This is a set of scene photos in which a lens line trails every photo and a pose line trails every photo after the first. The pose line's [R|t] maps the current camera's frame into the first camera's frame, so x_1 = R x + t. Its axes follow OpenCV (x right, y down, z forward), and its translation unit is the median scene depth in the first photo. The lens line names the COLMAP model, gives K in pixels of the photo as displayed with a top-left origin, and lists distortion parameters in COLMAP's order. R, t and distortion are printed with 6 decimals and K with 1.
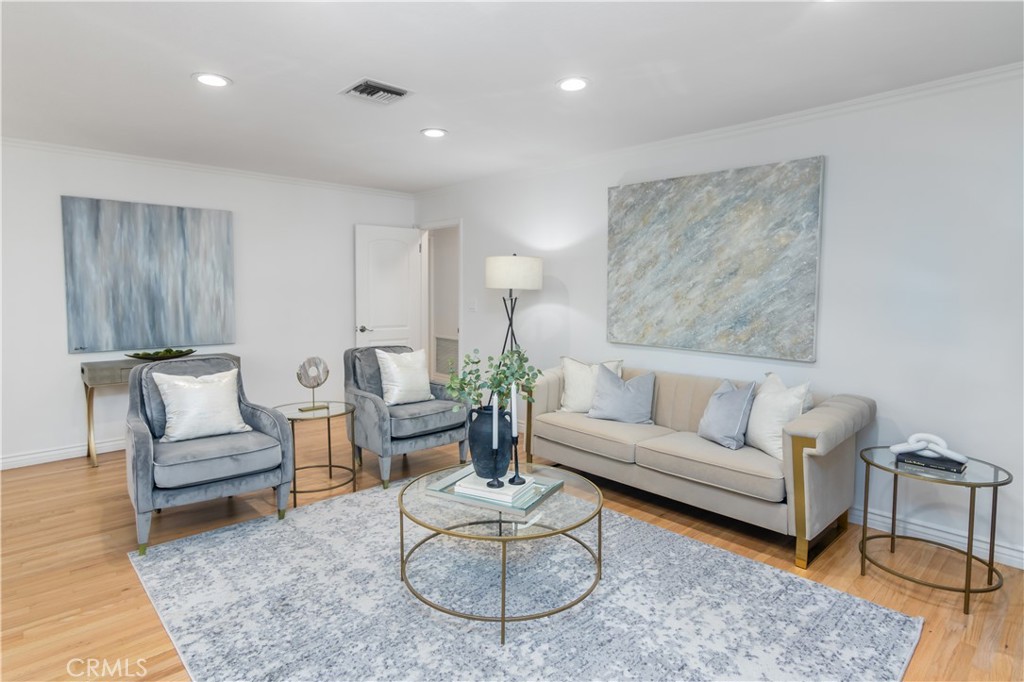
lens RADIAL K [[533.9, 0, 510.9], [0, 533.9, 320.9], [0, 0, 1]] dist [-0.004811, -0.001016]
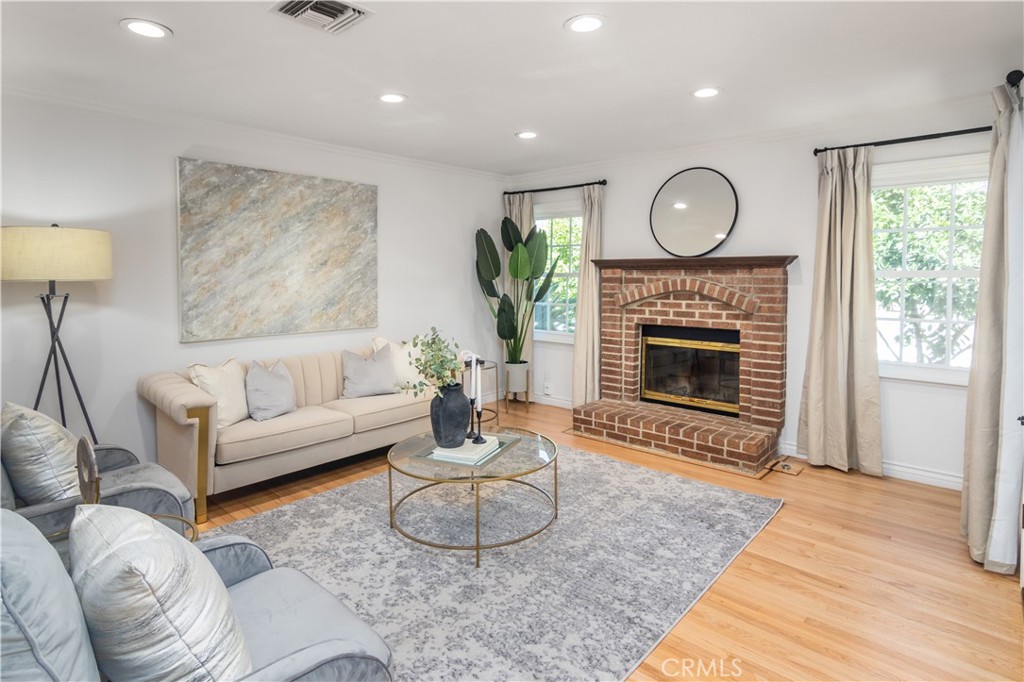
lens RADIAL K [[533.9, 0, 510.8], [0, 533.9, 291.5], [0, 0, 1]] dist [-0.004811, -0.001016]
pose [[-0.058484, -0.036881, 0.997607, -0.768167], [0.066444, 0.996958, 0.040753, -0.045696], [-0.996075, 0.068669, -0.055856, 0.615916]]
